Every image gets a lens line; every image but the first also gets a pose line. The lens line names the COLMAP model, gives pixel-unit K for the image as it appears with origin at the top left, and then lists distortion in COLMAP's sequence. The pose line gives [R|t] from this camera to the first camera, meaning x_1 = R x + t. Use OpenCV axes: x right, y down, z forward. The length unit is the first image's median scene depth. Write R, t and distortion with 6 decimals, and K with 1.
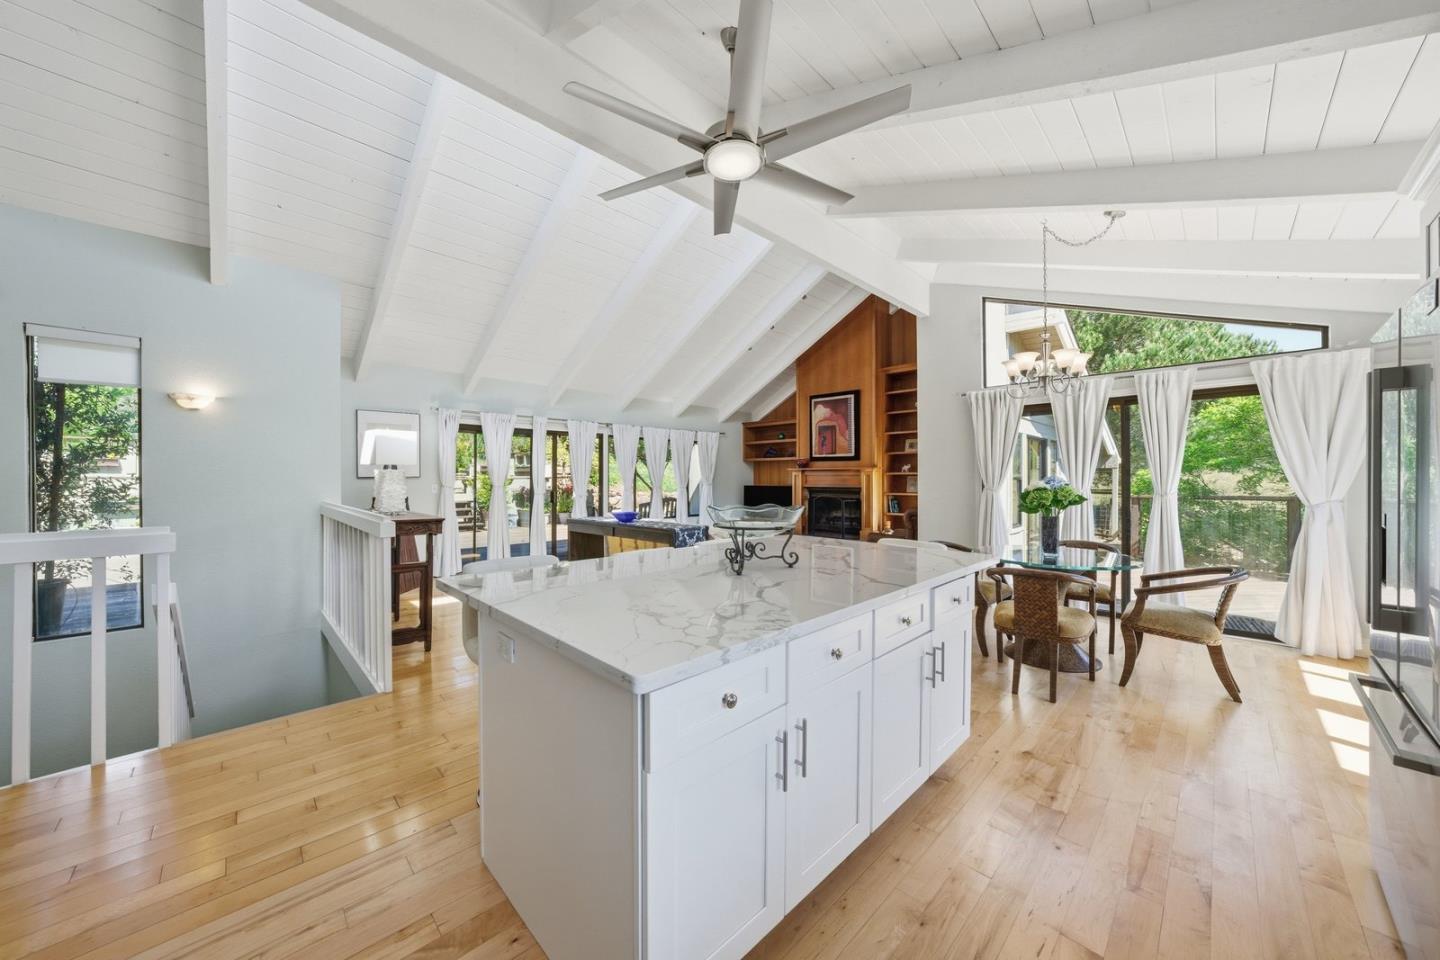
lens RADIAL K [[506.3, 0, 720.0], [0, 506.3, 480.0], [0, 0, 1]] dist [-0.000620, -0.000067]
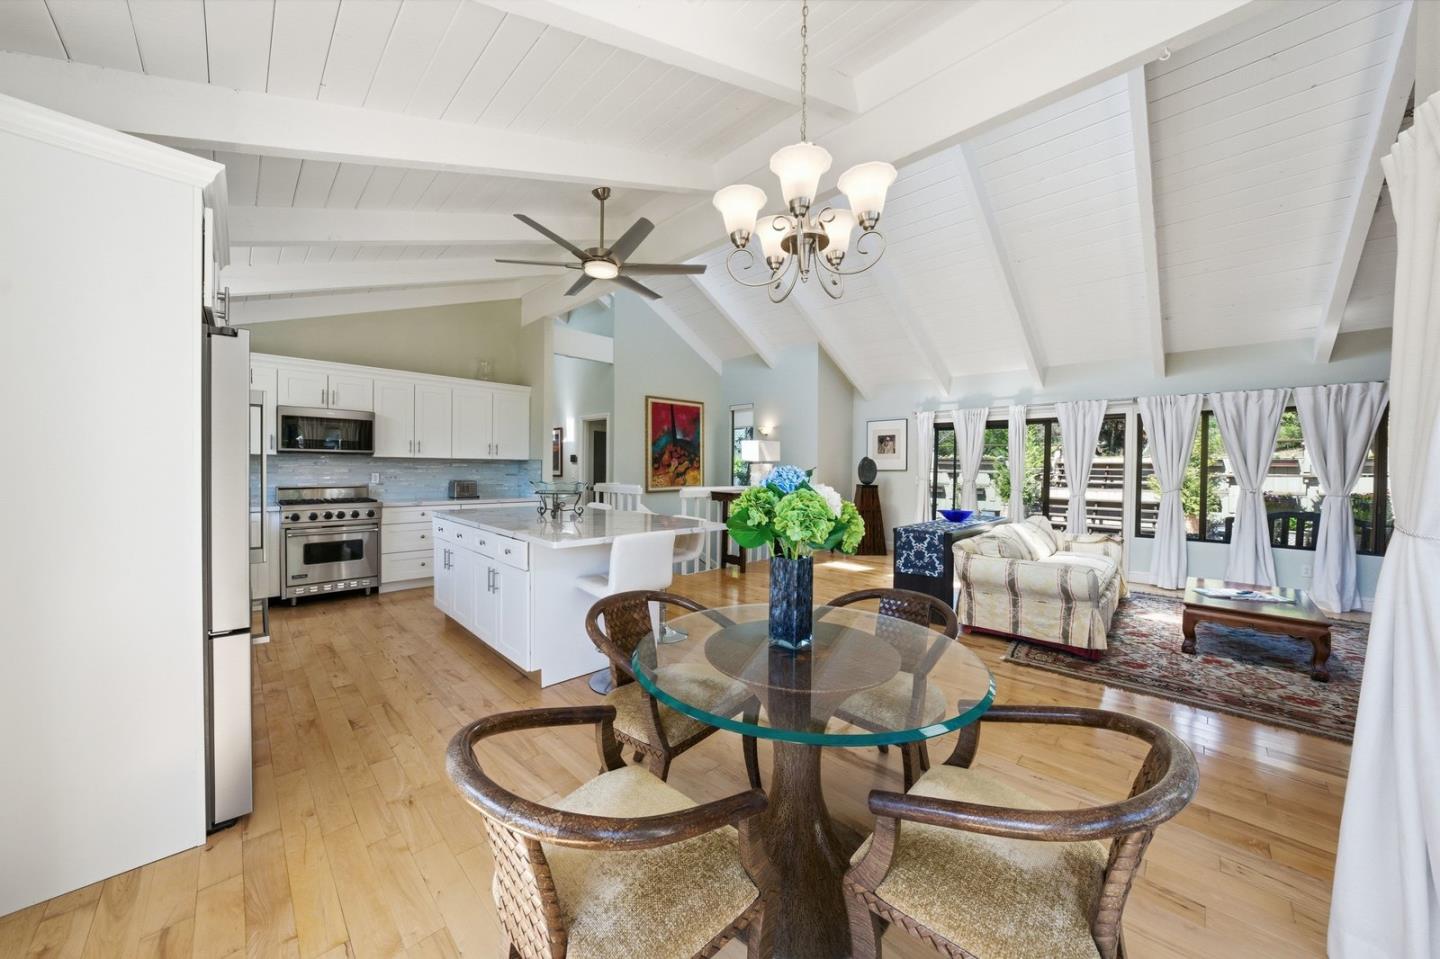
lens RADIAL K [[506.3, 0, 720.0], [0, 506.3, 479.5], [0, 0, 1]] dist [-0.000620, -0.000067]
pose [[0.010779, 0.022801, -0.999682, 0.563379], [-0.017777, 0.999586, 0.022607, -0.002790], [0.999784, 0.017527, 0.011179, 0.469745]]
